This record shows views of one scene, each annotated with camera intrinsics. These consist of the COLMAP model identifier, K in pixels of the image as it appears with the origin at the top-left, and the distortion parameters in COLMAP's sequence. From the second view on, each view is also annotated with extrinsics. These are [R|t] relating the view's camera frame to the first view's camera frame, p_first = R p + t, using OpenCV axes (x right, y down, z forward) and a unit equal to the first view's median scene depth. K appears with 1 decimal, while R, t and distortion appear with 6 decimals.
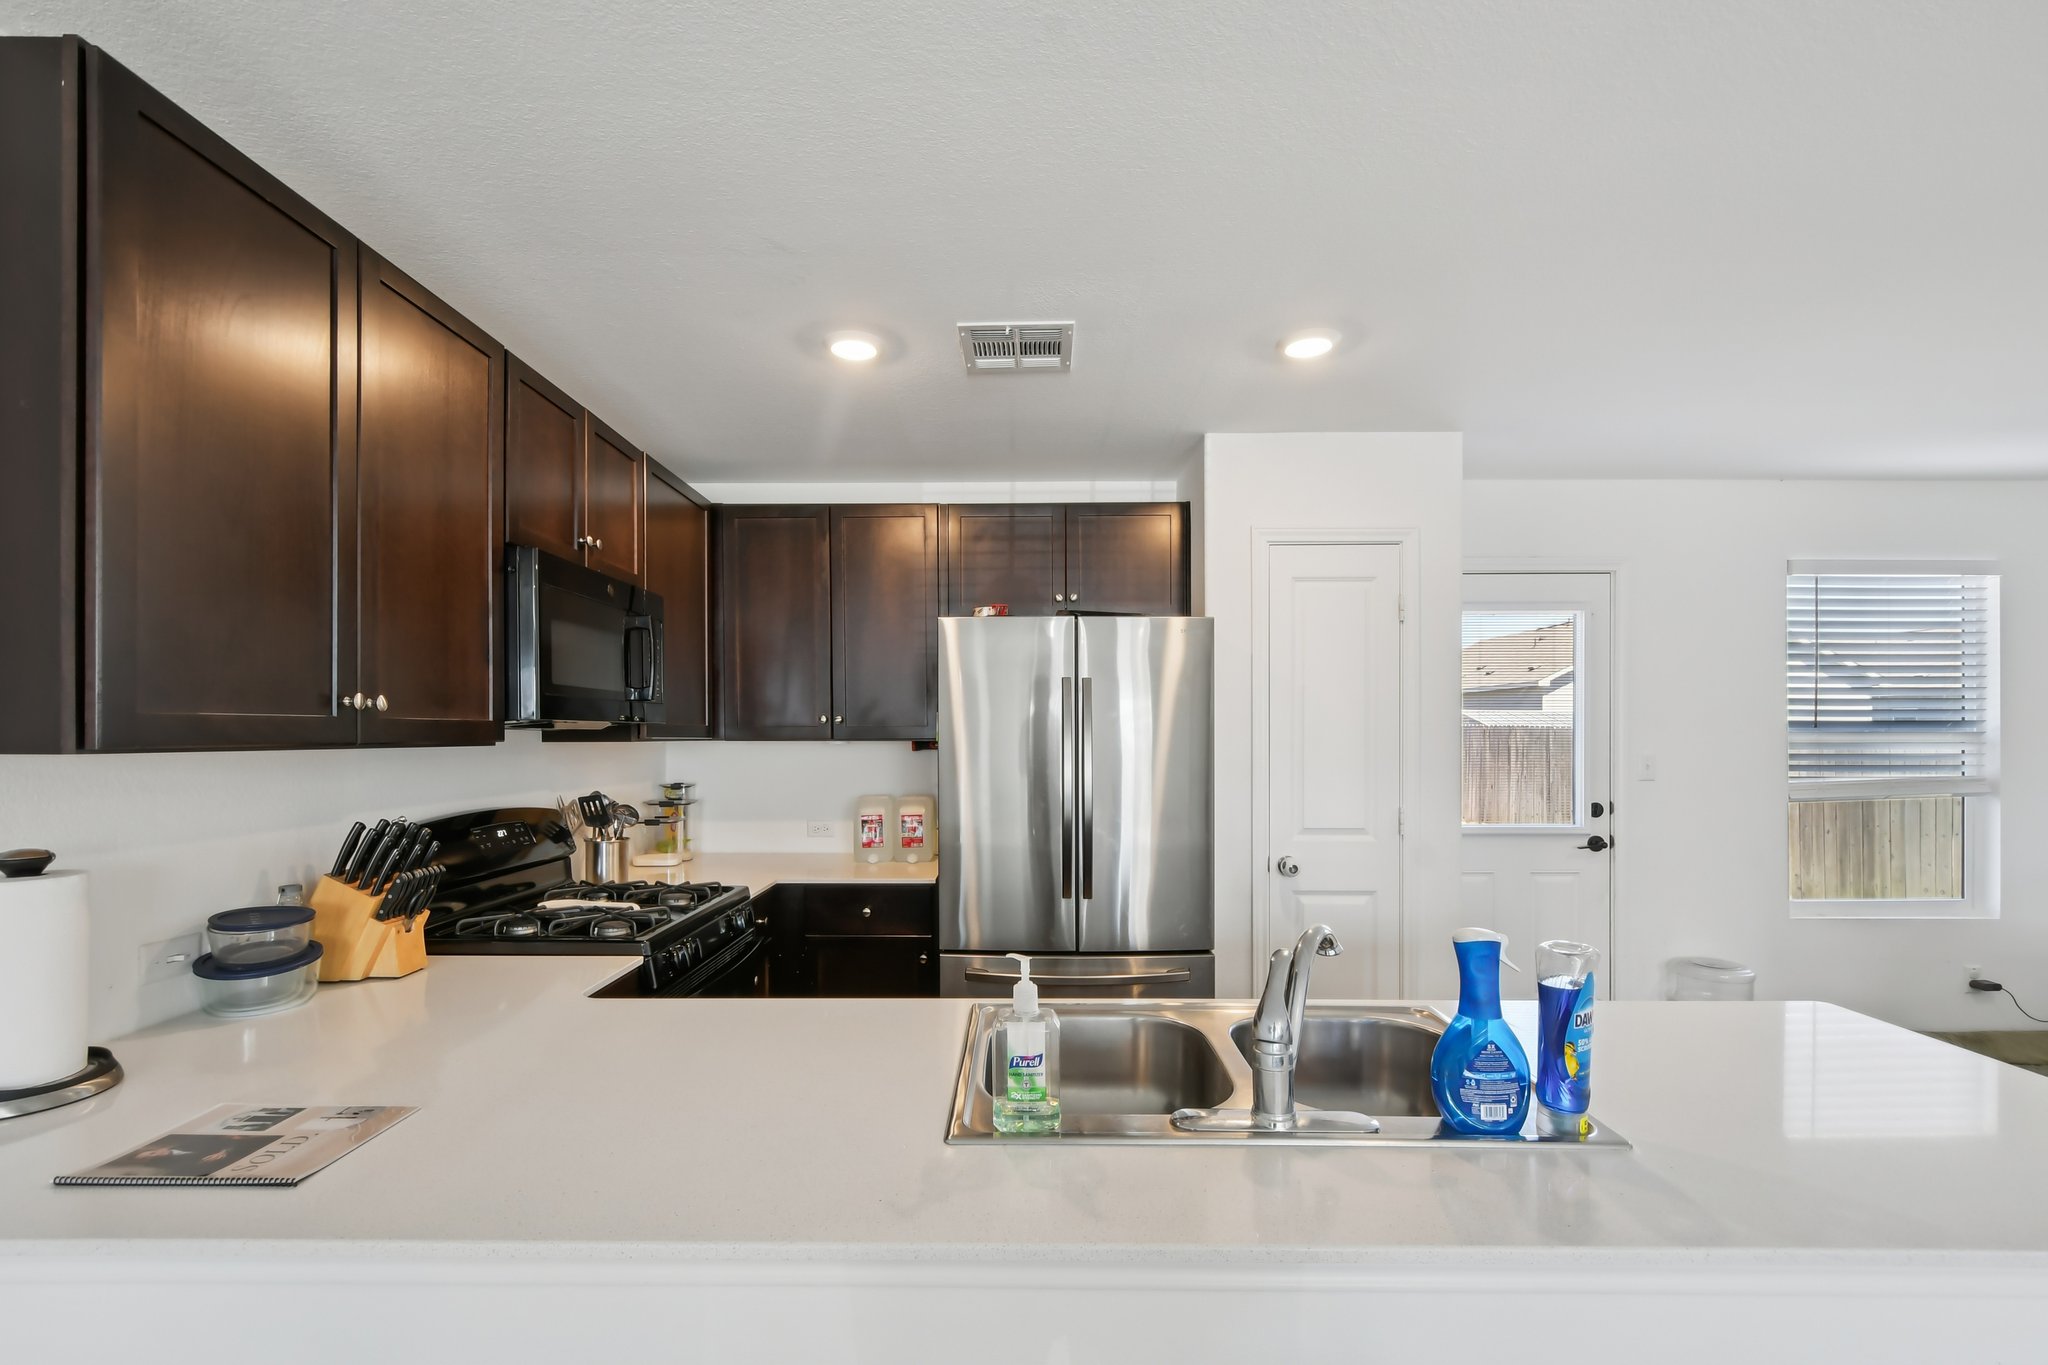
lens RADIAL K [[910.7, 0, 1021.2], [0, 910.7, 733.8], [0, 0, 1]] dist [-0.001400, -0.002172]
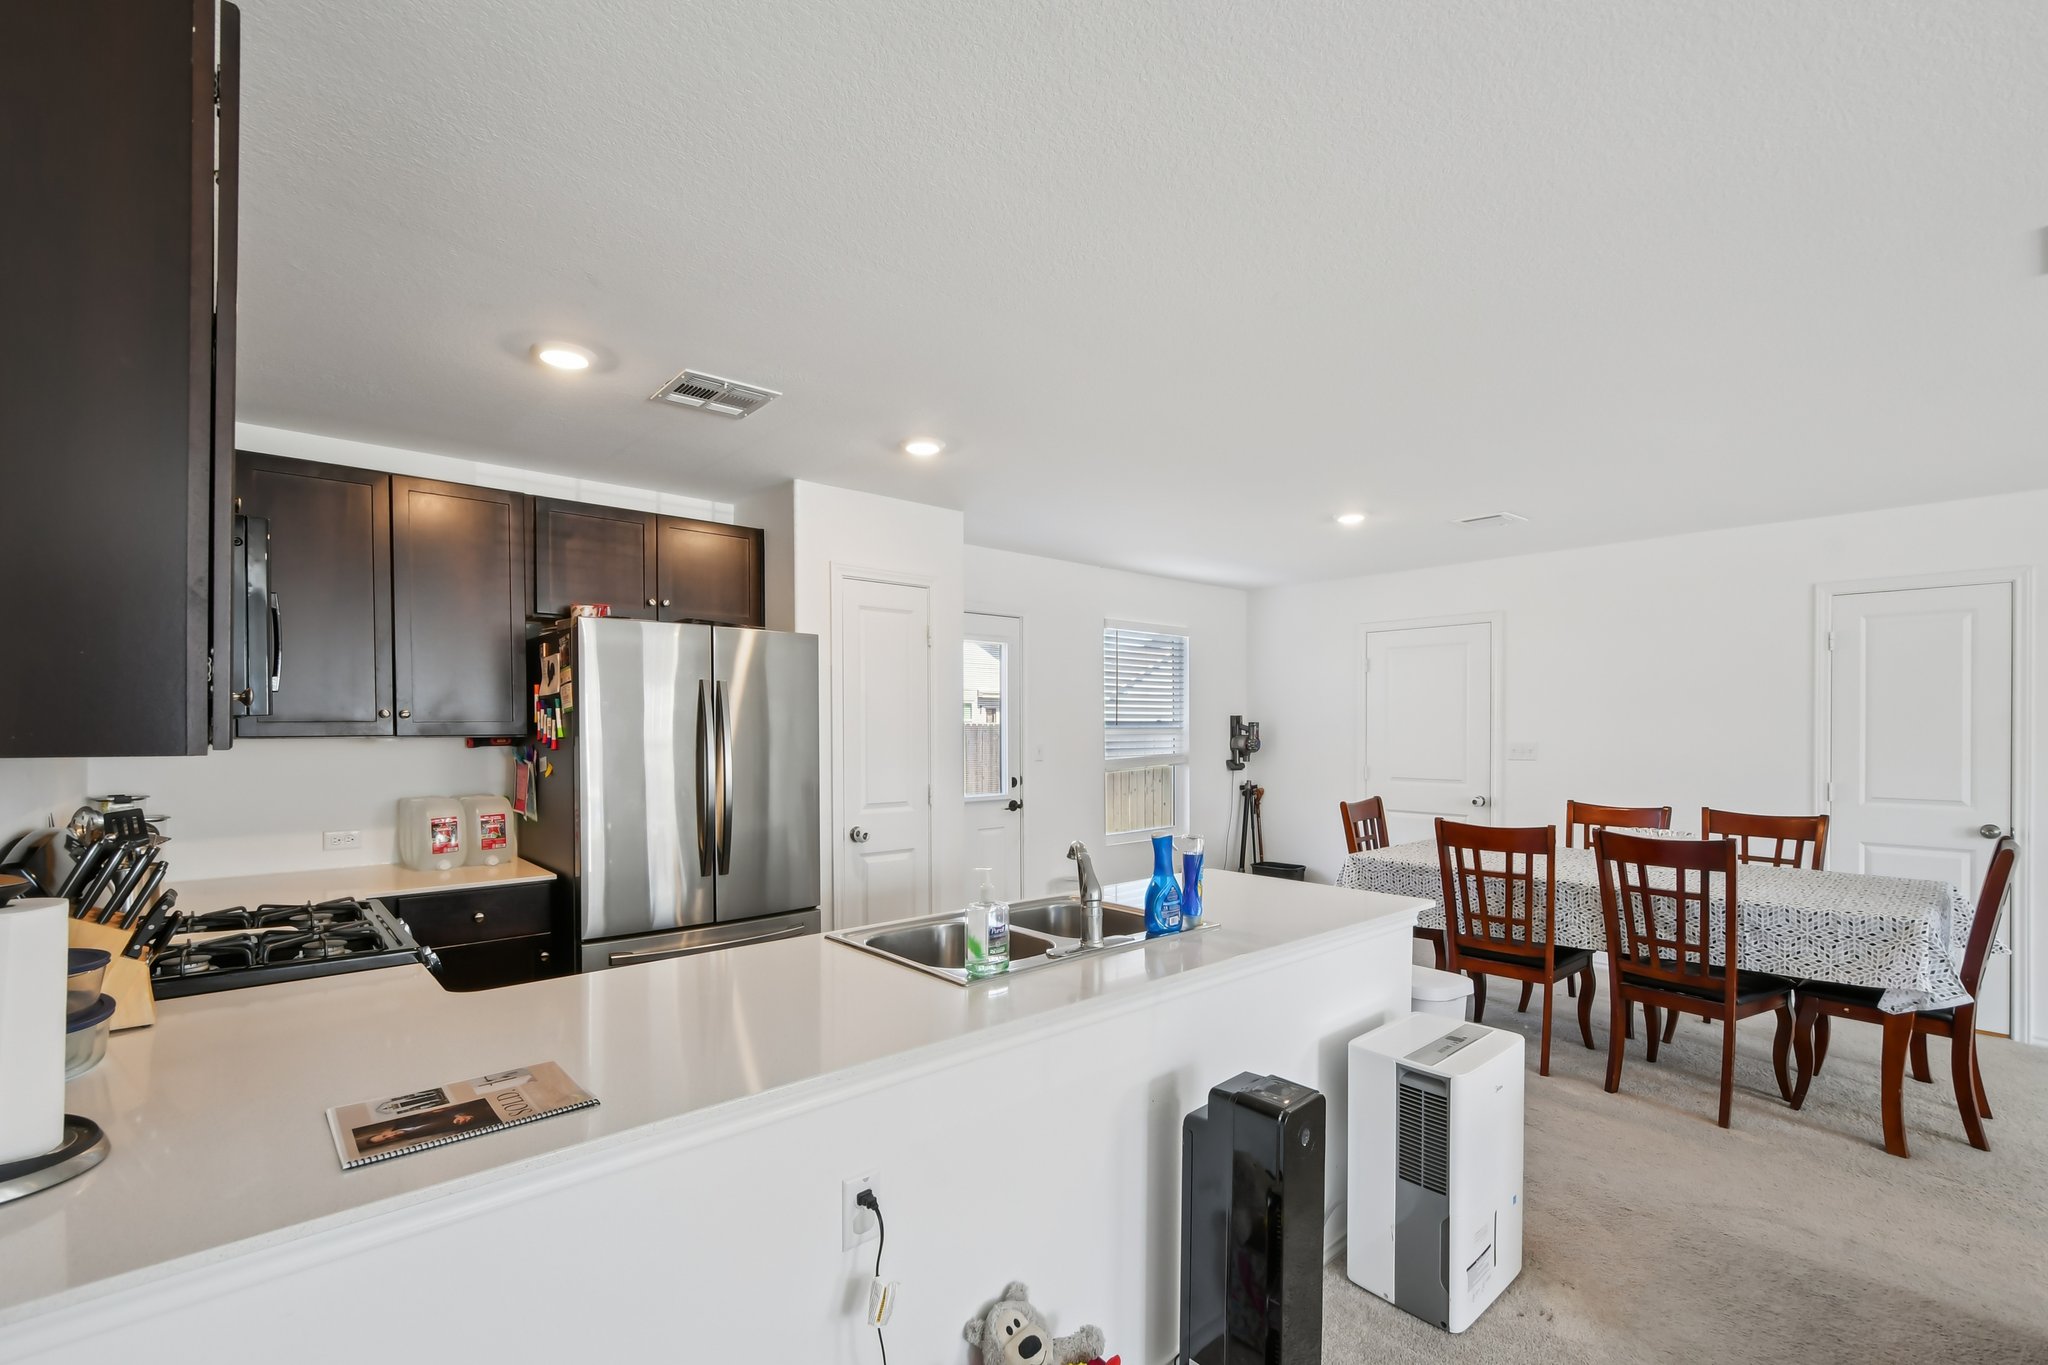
lens RADIAL K [[910.7, 0, 1026.3], [0, 910.7, 728.6], [0, 0, 1]] dist [-0.001400, -0.002172]
pose [[0.740590, -0.001179, 0.671956, -0.395674], [0.001011, 0.999999, 0.000640, -0.002081], [-0.671956, 0.000206, 0.740591, -0.096162]]
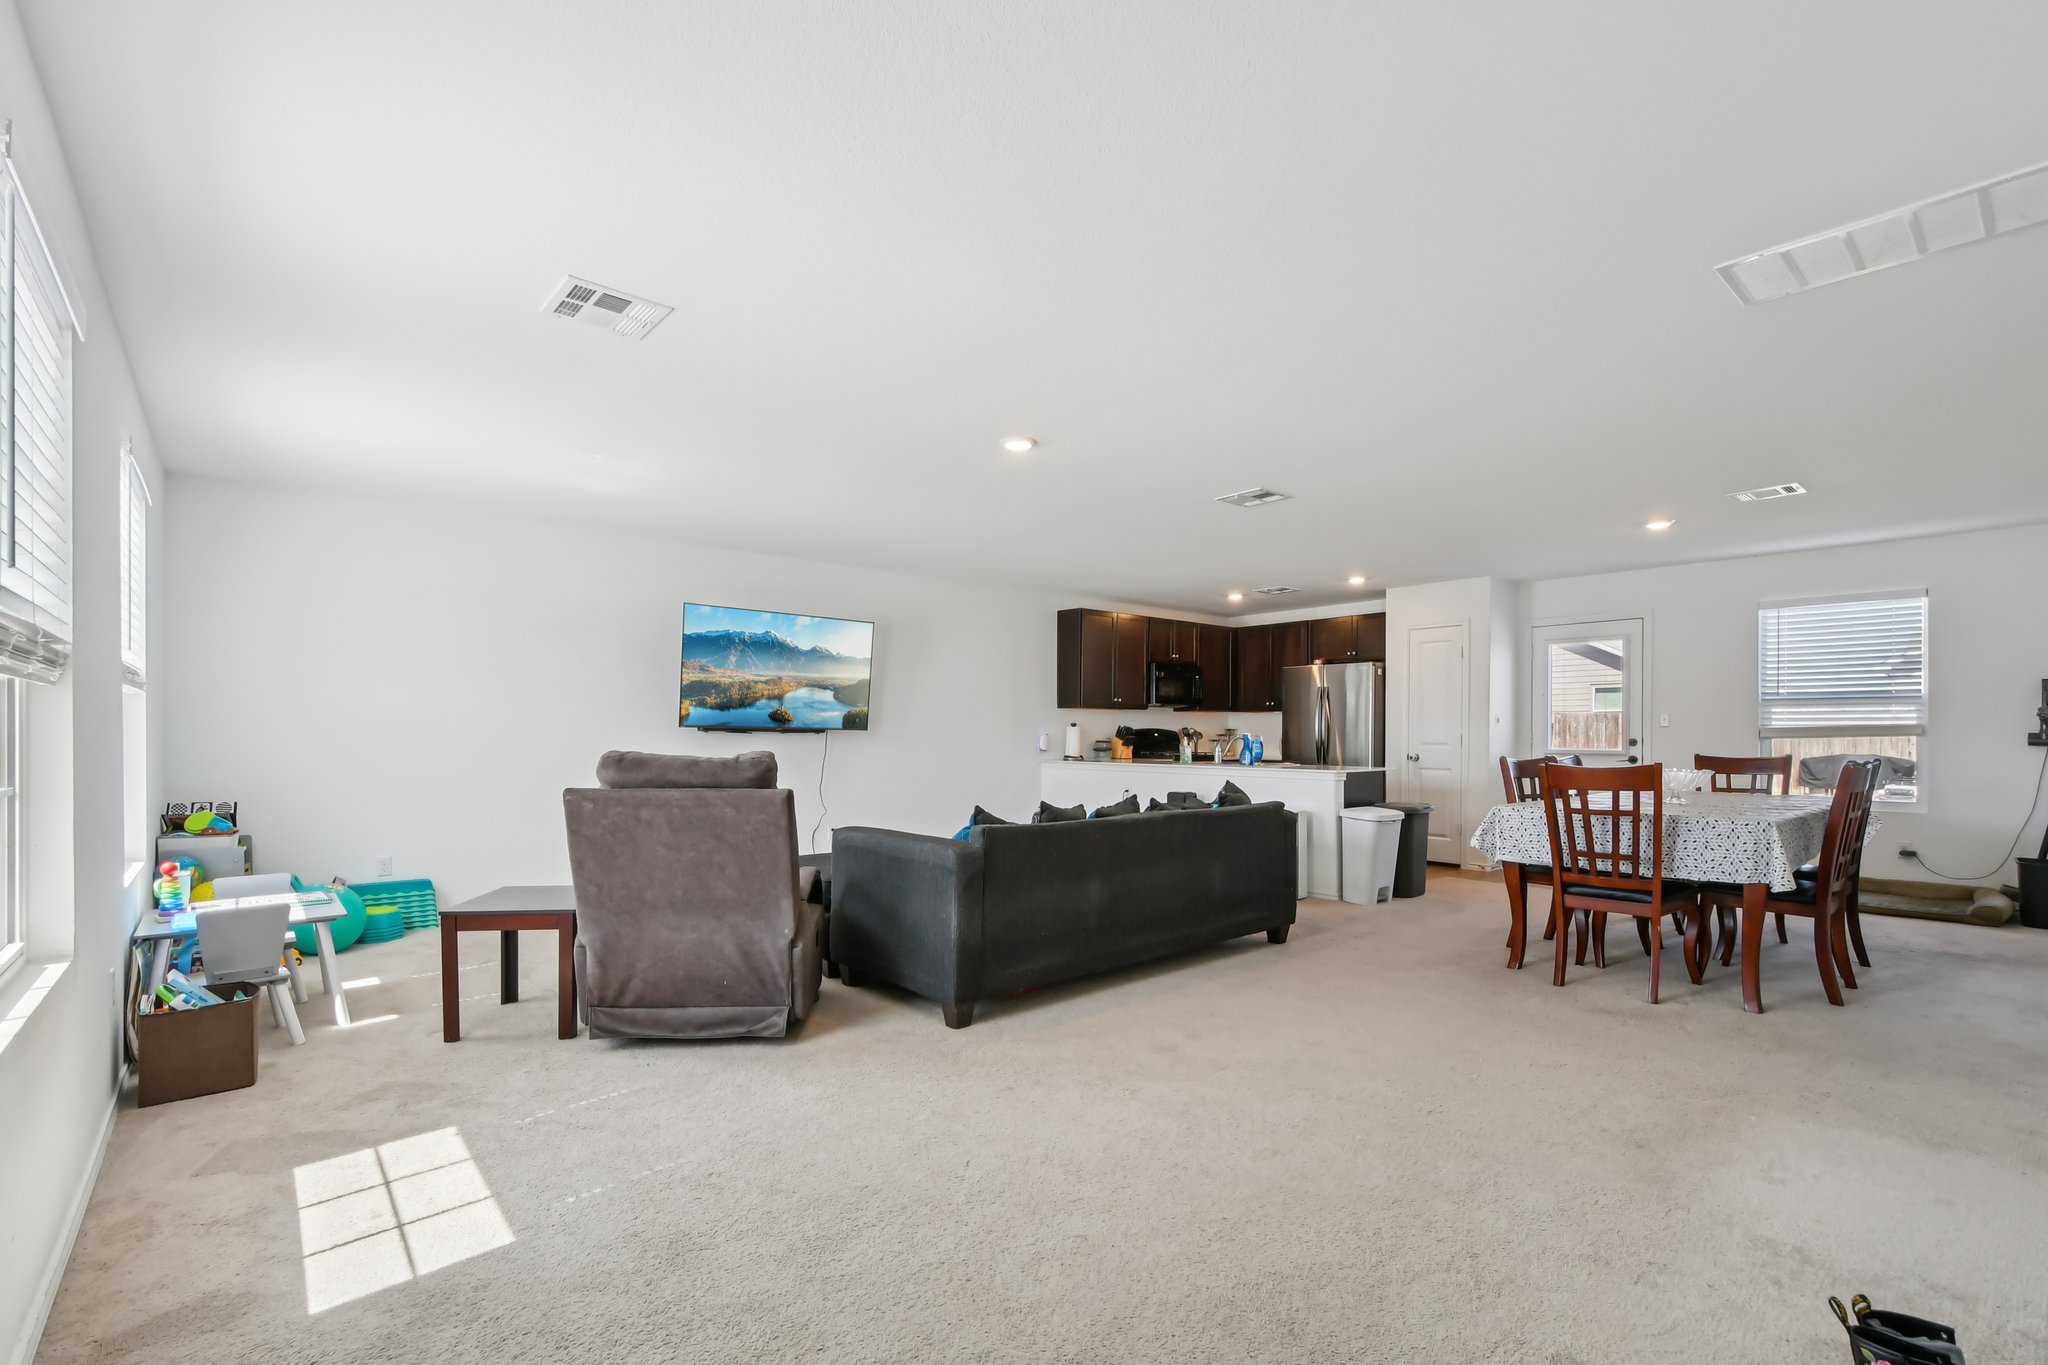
lens RADIAL K [[910.7, 0, 1018.1], [0, 910.7, 718.9], [0, 0, 1]] dist [-0.001400, -0.002172]
pose [[0.654928, -0.010287, -0.755621, 1.531086], [-0.004643, 0.999834, -0.017636, 0.091921], [0.755677, 0.015058, 0.654771, -1.528948]]
